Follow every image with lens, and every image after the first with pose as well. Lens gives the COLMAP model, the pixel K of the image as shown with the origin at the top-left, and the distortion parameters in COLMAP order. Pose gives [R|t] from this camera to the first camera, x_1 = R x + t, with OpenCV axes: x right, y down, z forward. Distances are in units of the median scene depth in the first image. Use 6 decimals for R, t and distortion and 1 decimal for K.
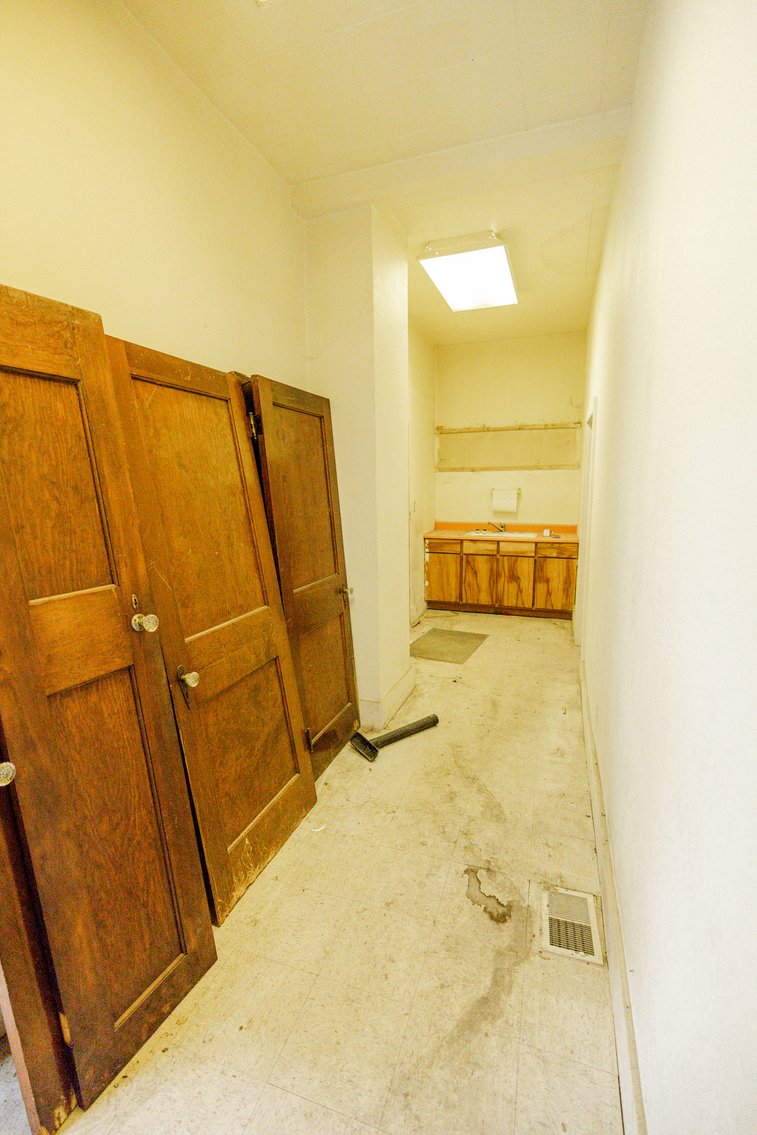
lens RADIAL K [[509.5, 0, 382.5], [0, 509.5, 570.0], [0, 0, 1]] dist [0.000213, 0.000332]
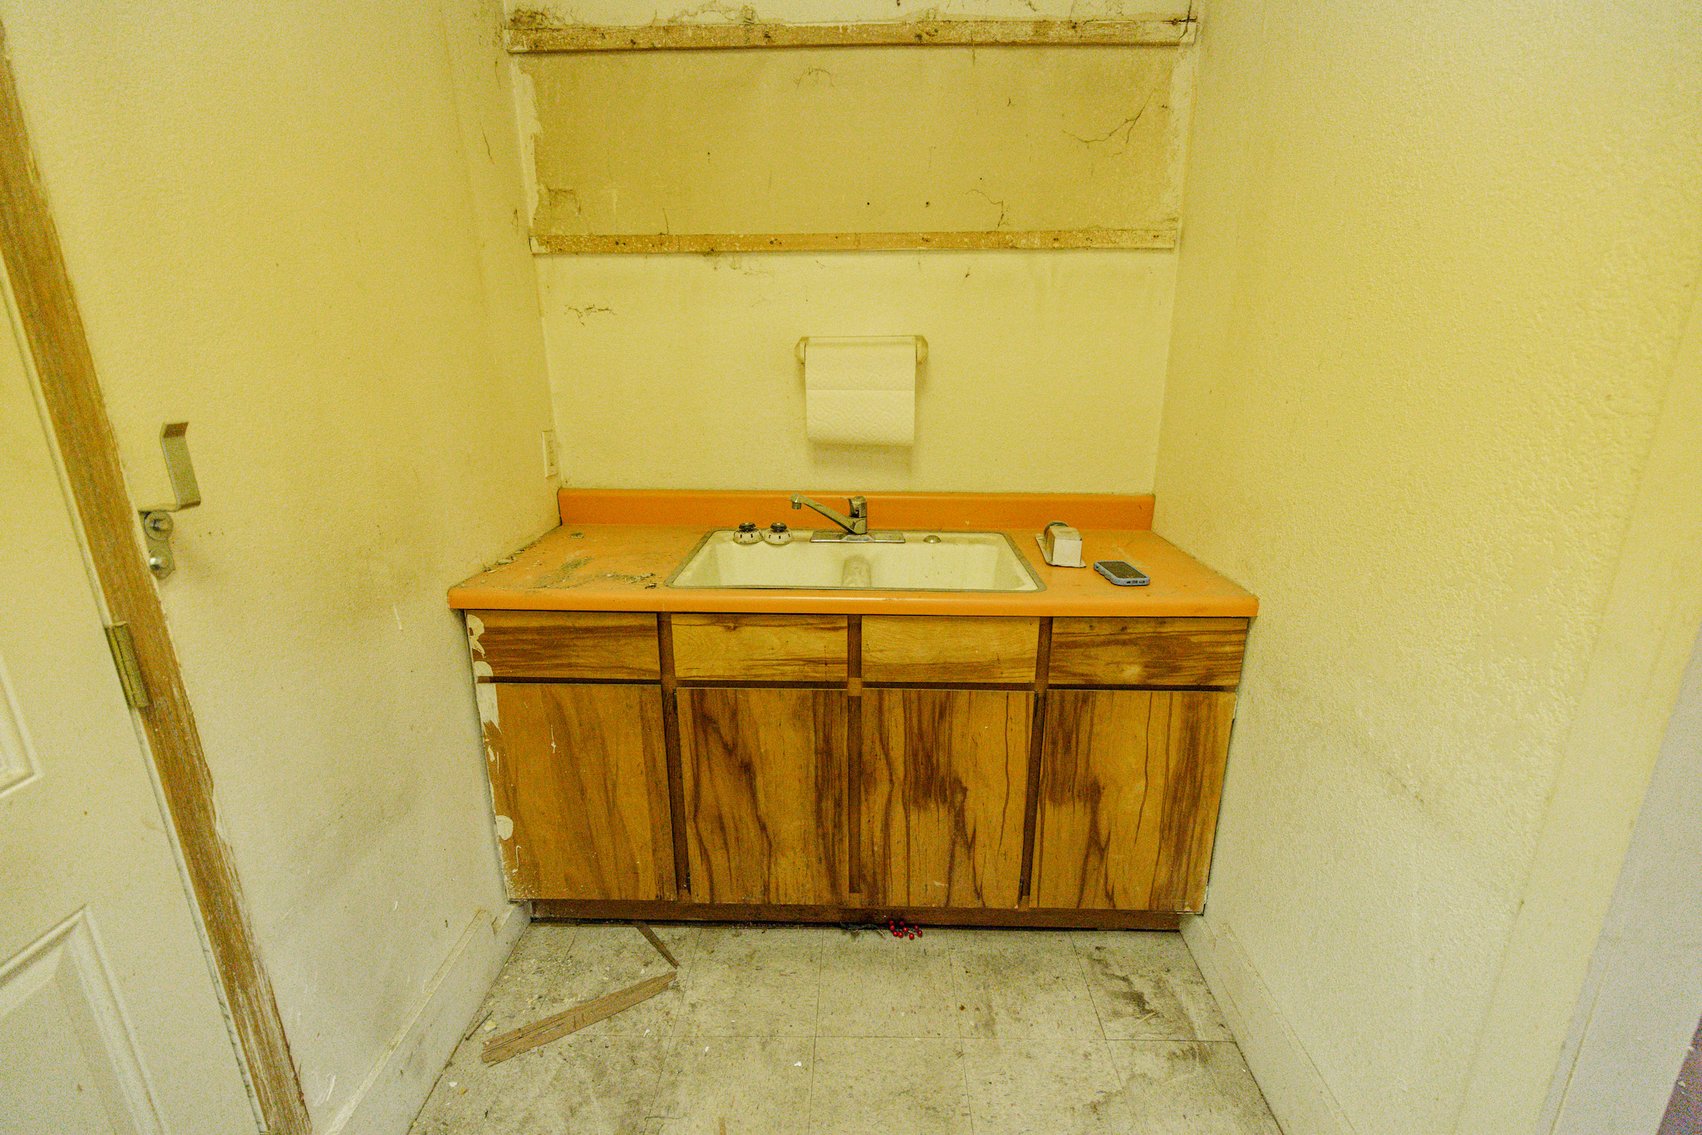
lens RADIAL K [[764.0, 0, 856.2], [0, 764.0, 566.1], [0, 0, 1]] dist [0.000213, 0.000332]
pose [[0.953673, -0.074527, 0.291469, 0.143741], [0.042176, 0.992382, 0.115751, -0.106111], [-0.297875, -0.098096, 0.949551, 0.718655]]
